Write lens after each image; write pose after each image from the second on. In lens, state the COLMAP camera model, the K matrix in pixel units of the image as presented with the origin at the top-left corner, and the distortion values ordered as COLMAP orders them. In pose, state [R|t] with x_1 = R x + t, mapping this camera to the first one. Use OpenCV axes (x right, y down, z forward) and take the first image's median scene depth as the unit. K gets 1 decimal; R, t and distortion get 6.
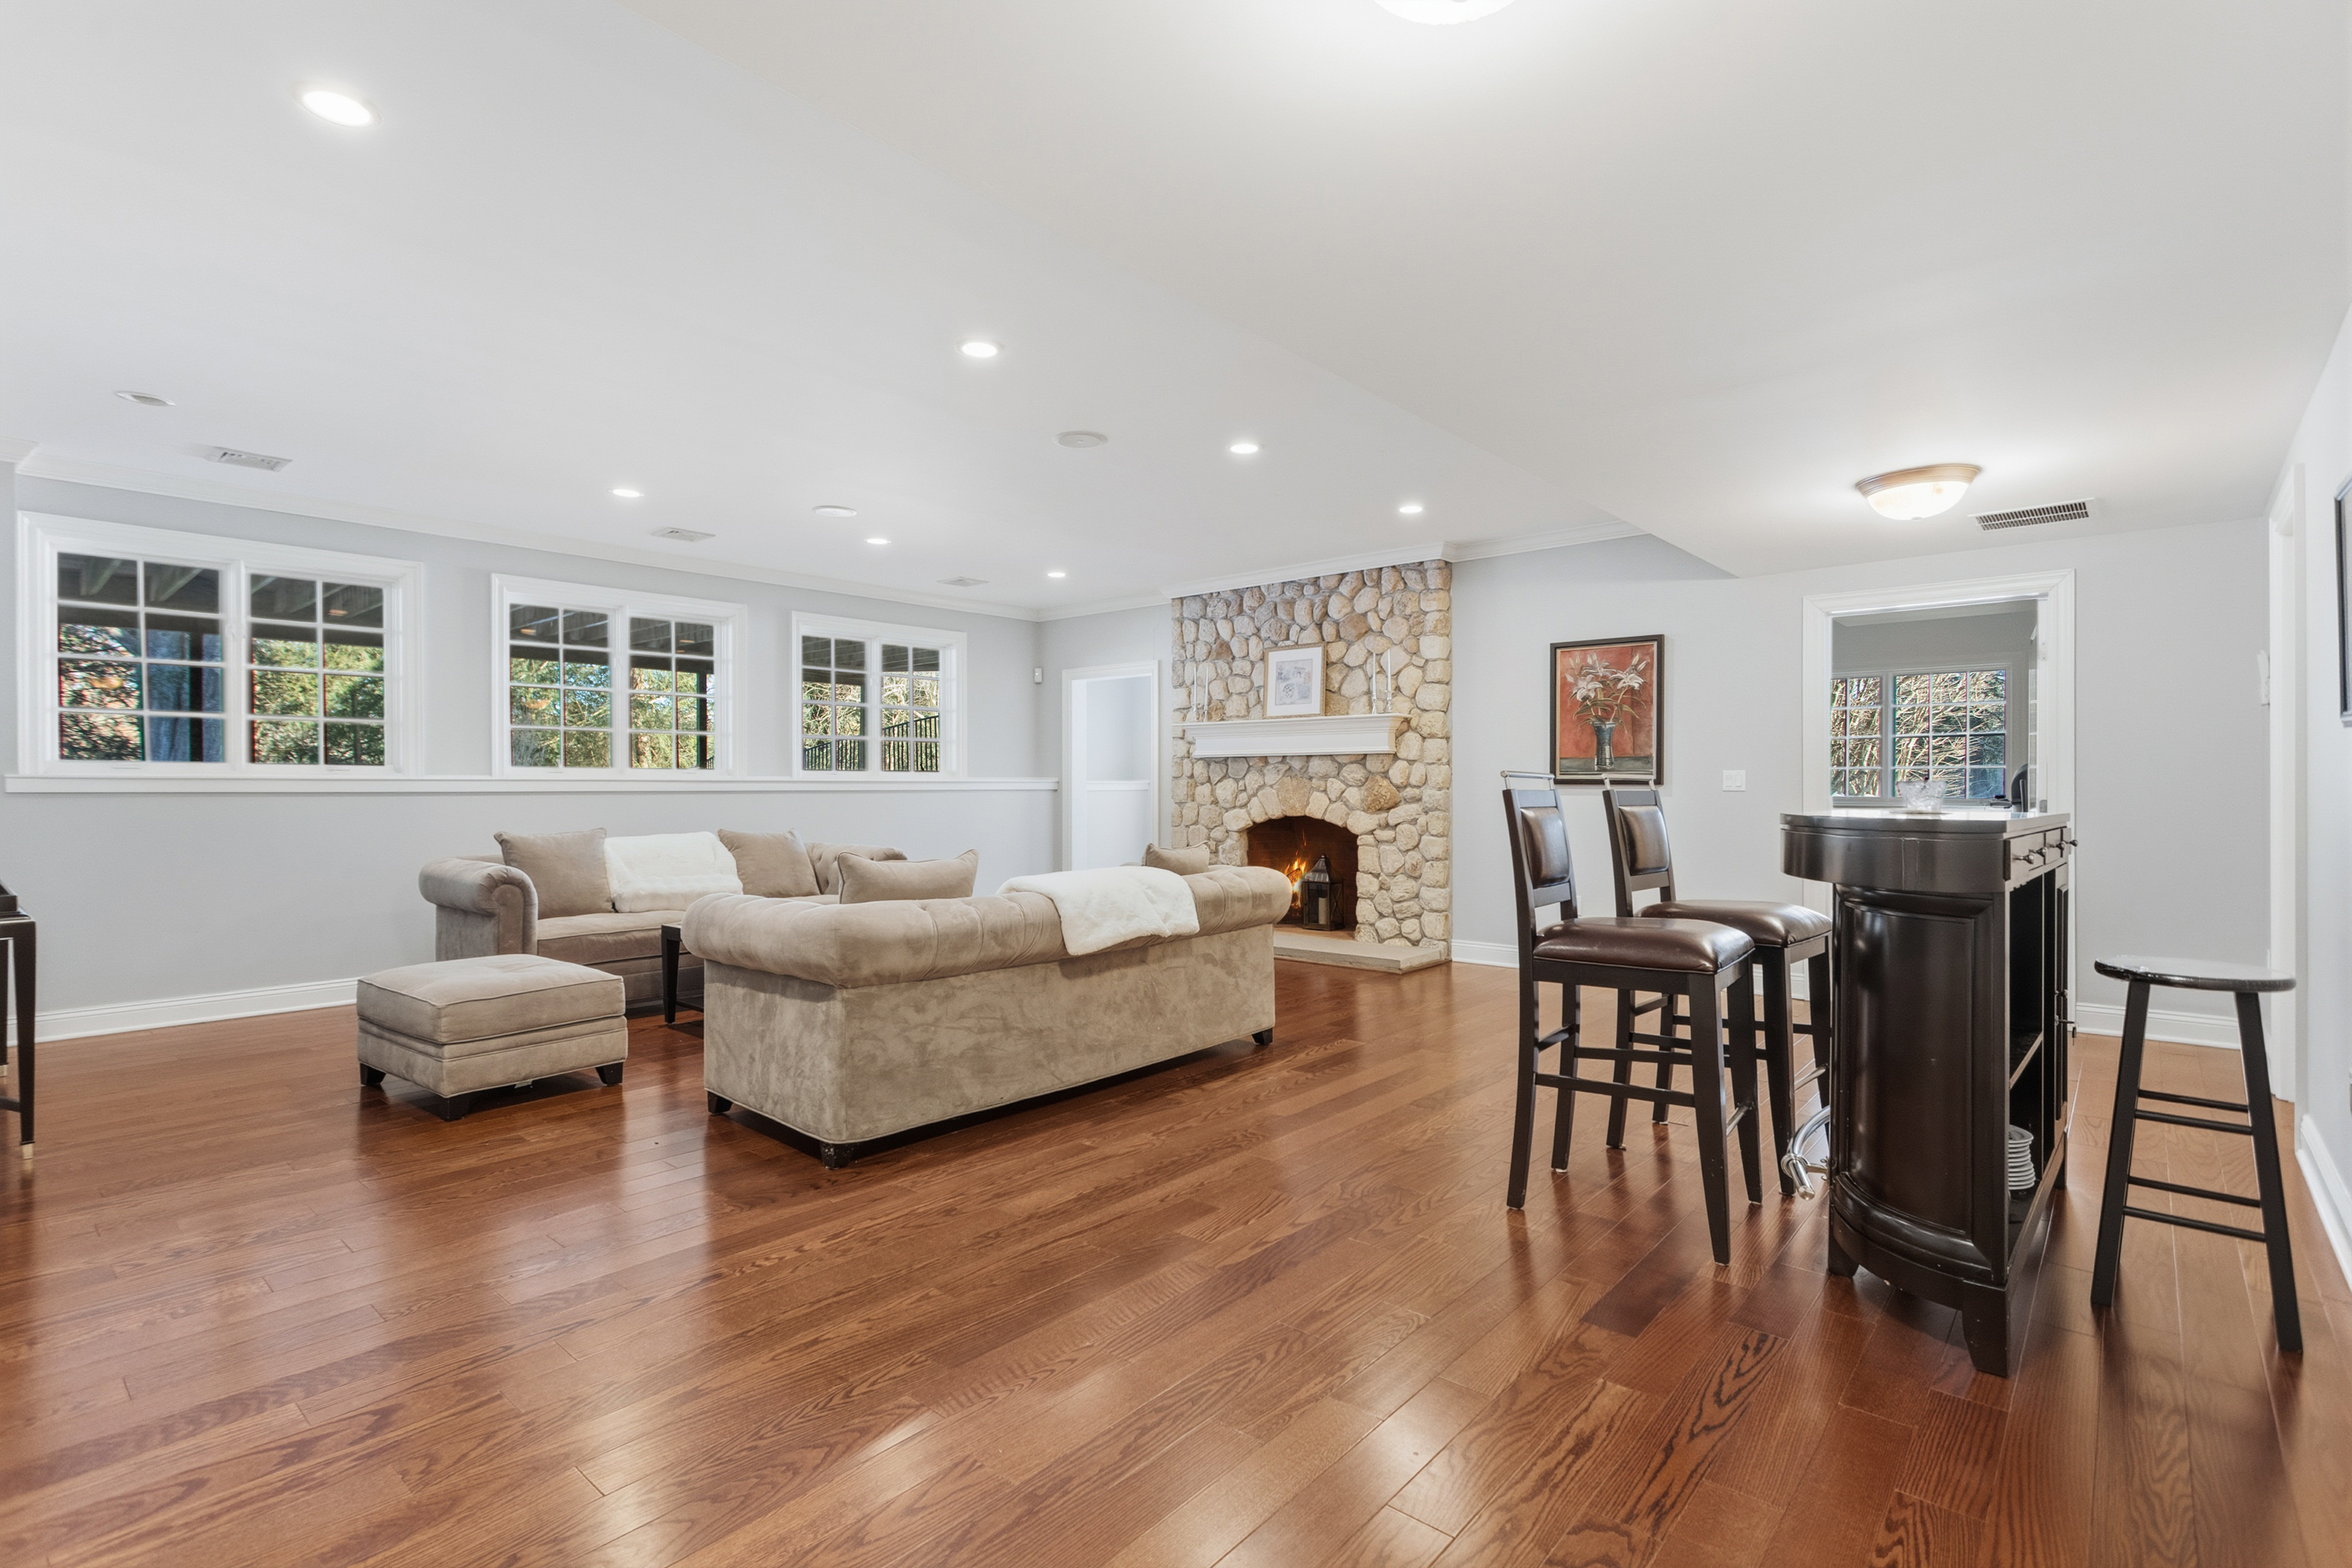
lens RADIAL K [[1128.1, 0, 1178.6], [0, 1128.1, 785.2], [0, 0, 1]] dist [-0.002726, 0.001260]
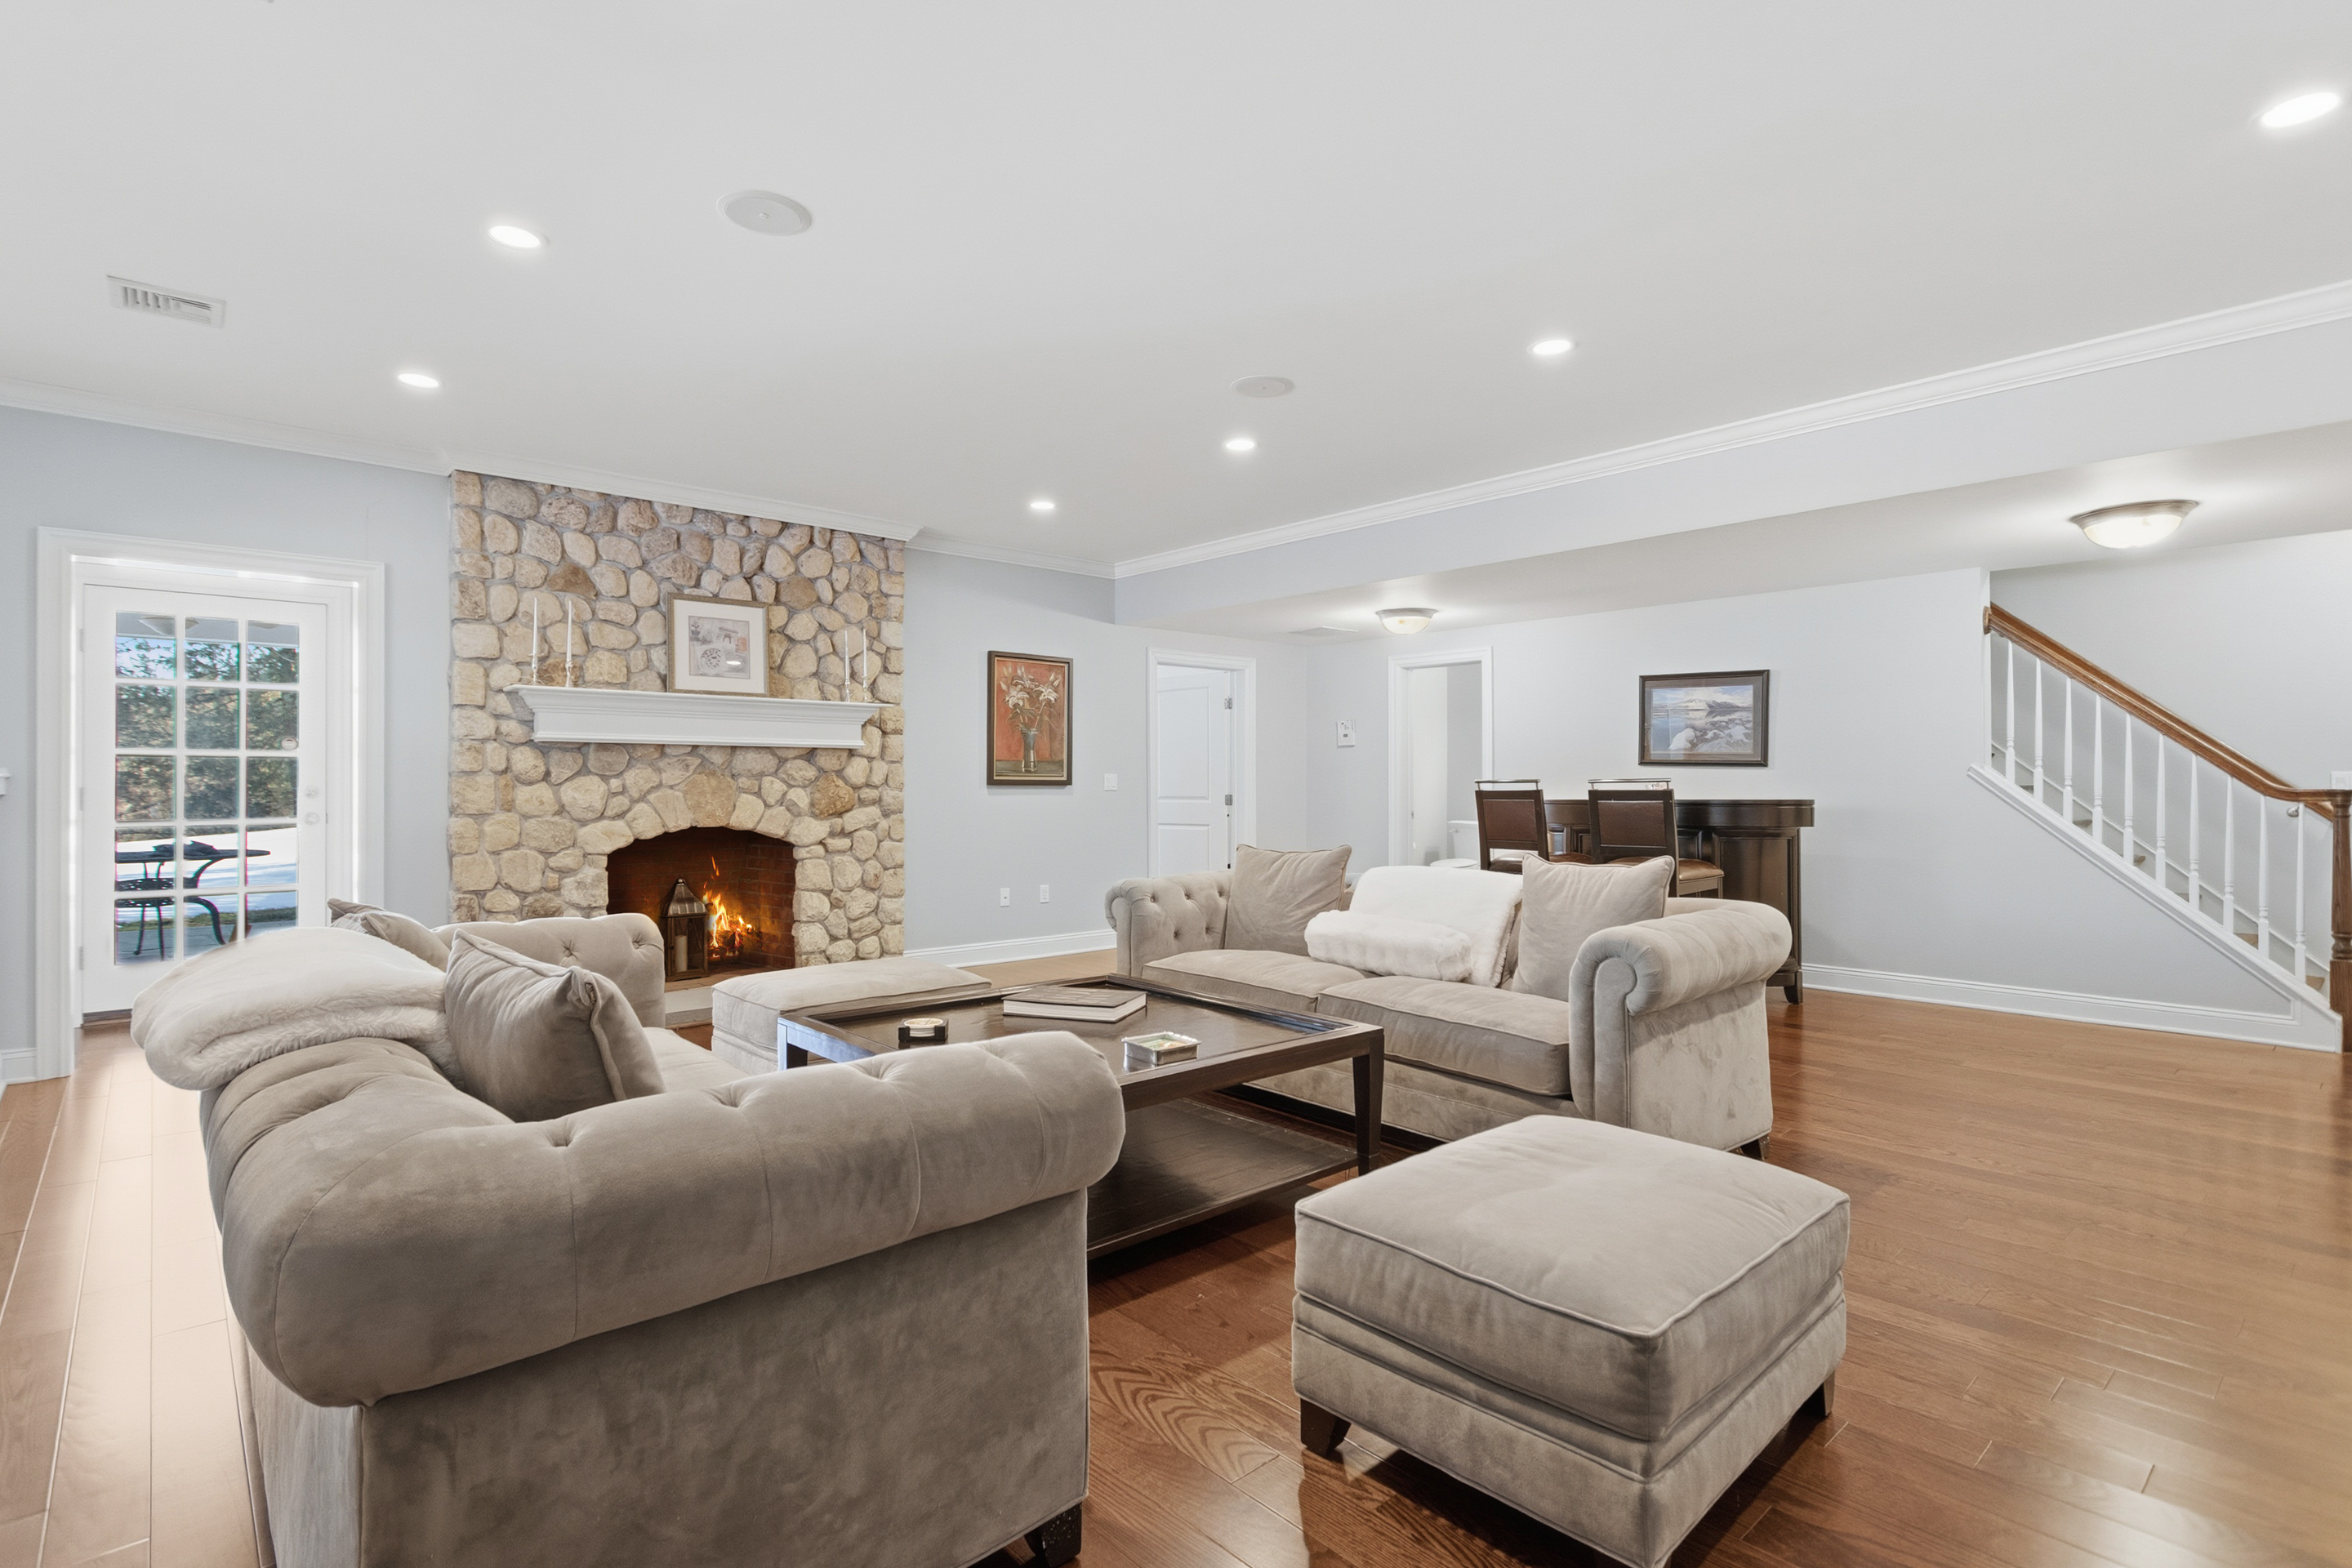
lens RADIAL K [[1128.1, 0, 1179.8], [0, 1128.1, 784.2], [0, 0, 1]] dist [-0.002726, 0.001260]
pose [[0.116184, 0.001548, 0.993227, -0.618960], [-0.001009, 0.999998, -0.001441, -0.000141], [-0.993227, -0.000835, 0.116185, 0.626541]]
